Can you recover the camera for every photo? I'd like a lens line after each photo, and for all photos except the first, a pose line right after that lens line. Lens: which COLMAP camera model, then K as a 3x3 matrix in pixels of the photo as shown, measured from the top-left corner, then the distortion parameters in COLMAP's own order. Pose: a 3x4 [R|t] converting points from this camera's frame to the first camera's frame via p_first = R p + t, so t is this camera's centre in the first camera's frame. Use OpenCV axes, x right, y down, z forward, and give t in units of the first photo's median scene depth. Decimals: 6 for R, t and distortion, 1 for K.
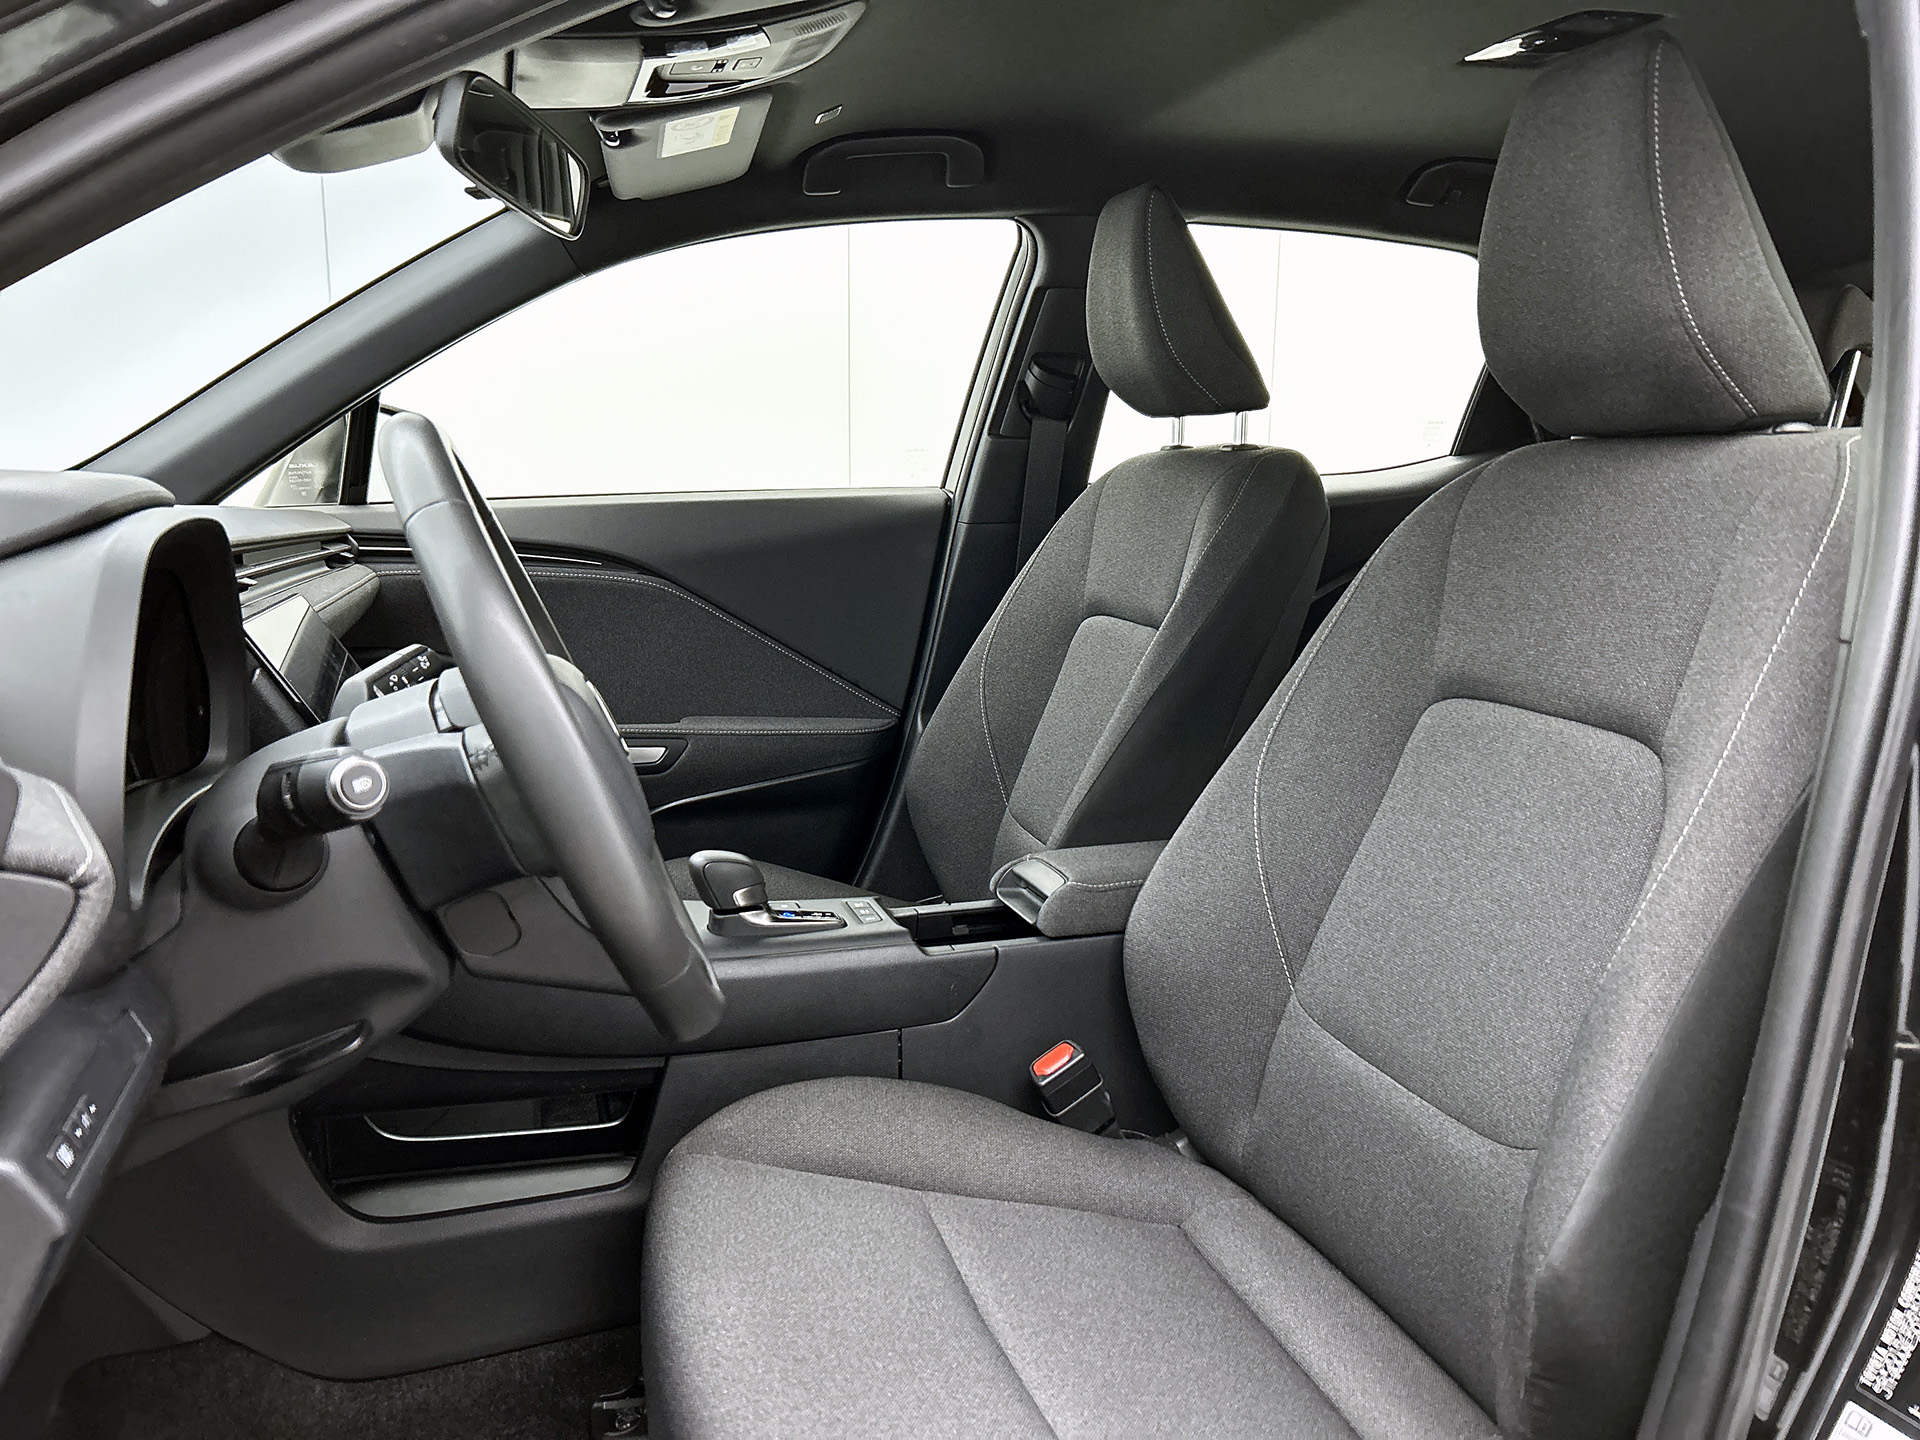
lens RADIAL K [[1458.8, 0, 955.5], [0, 1458.8, 724.4], [0, 0, 1]] dist [0.101624, -0.153050]
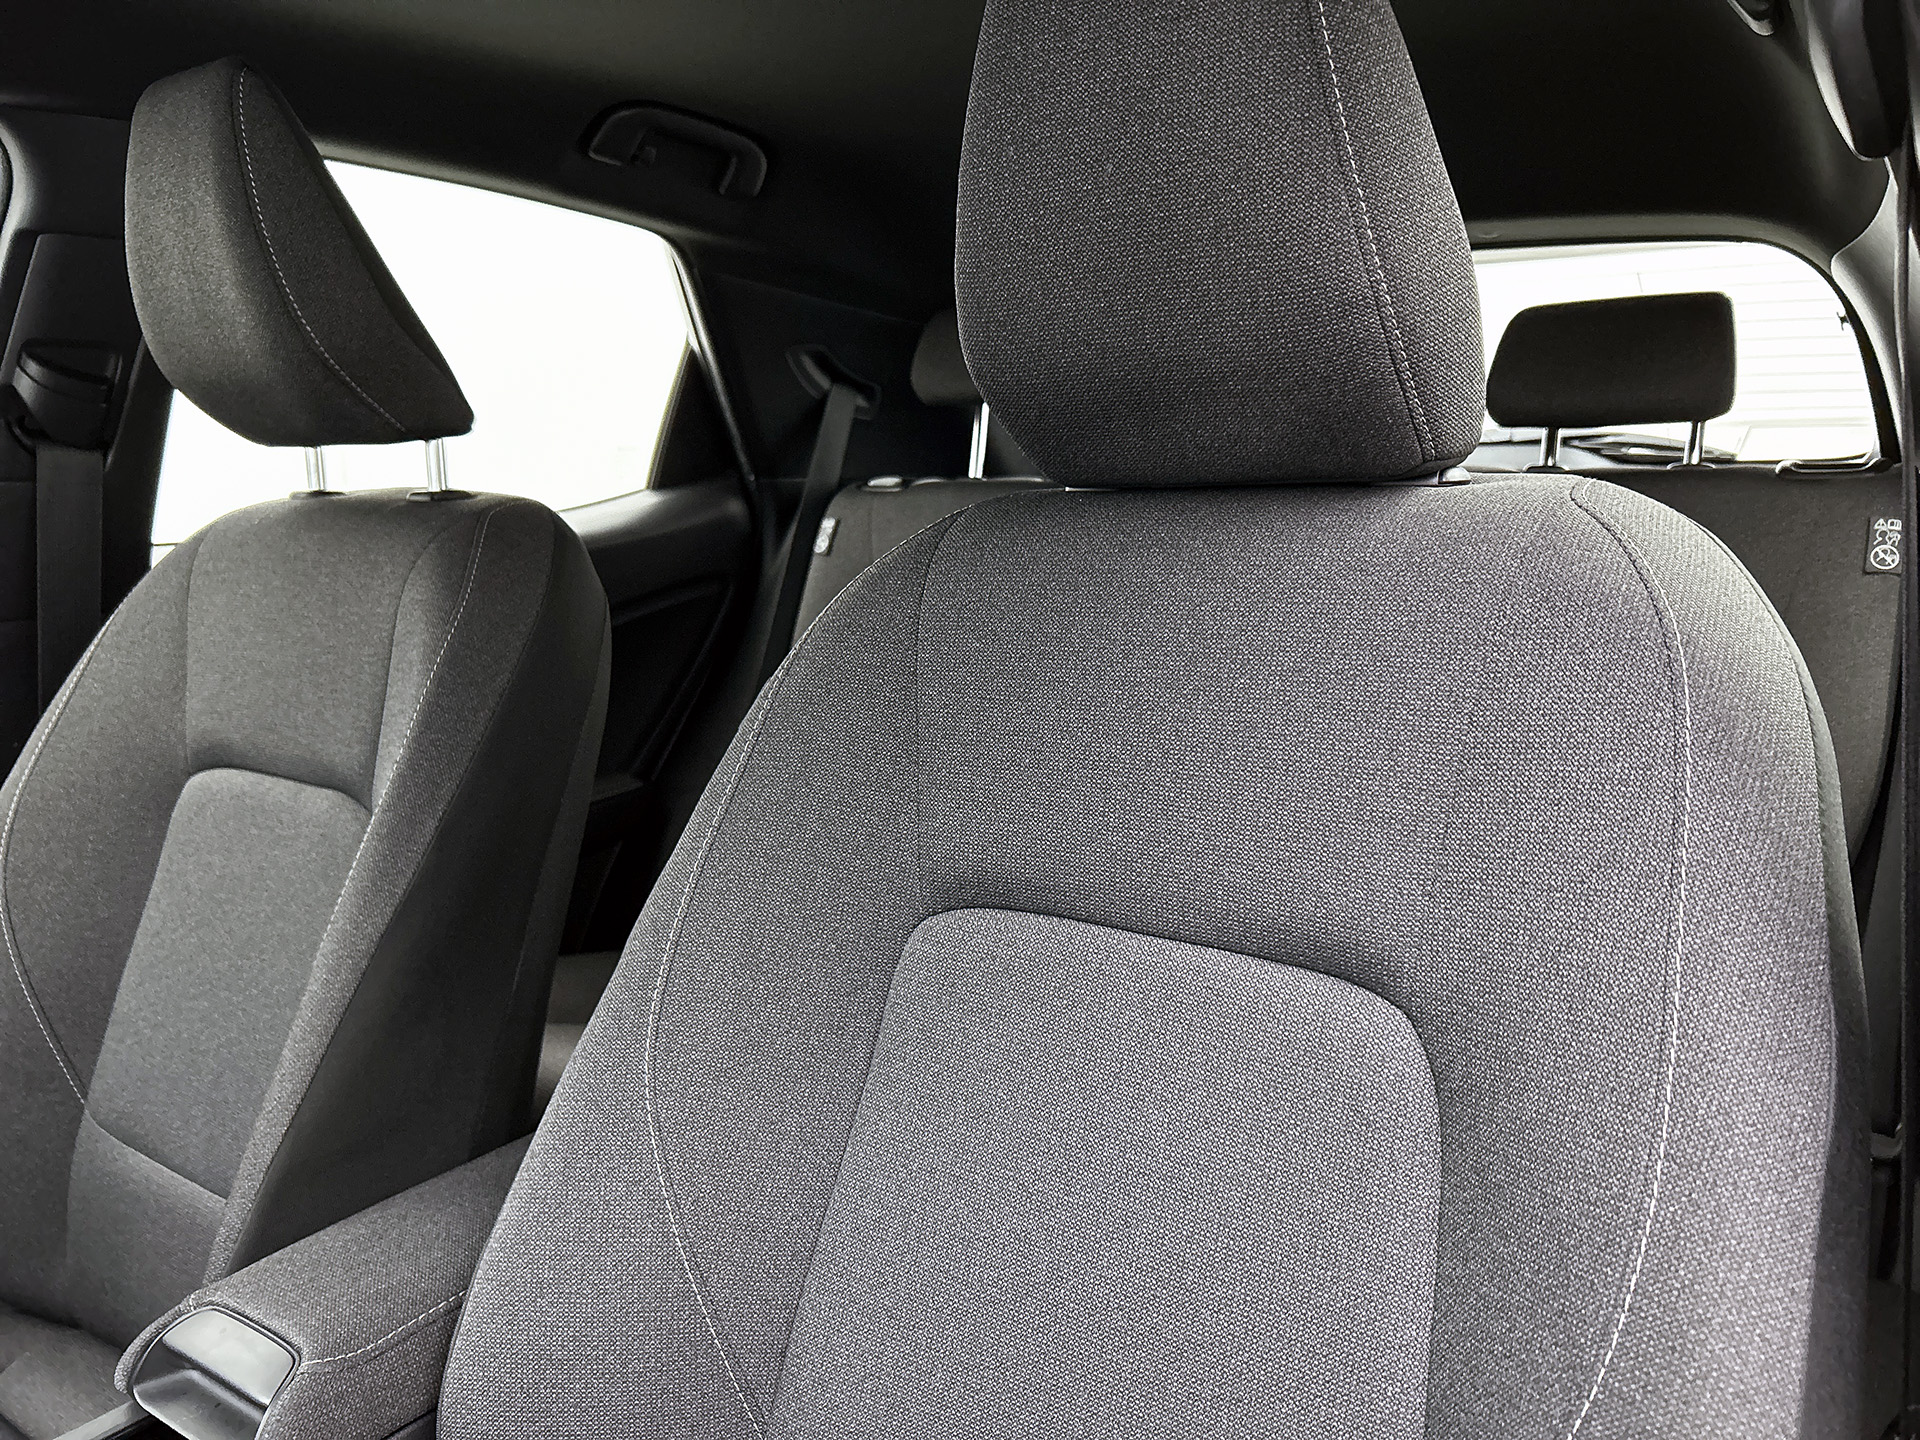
lens RADIAL K [[1469.2, 0, 960.0], [0, 1469.2, 720.0], [0, 0, 1]] dist [0.012895, -0.005740]
pose [[0.805044, -0.117976, 0.581366, -0.009052], [0.125009, 0.991756, 0.028150, -0.080347], [-0.579894, 0.050014, 0.813155, 0.349232]]
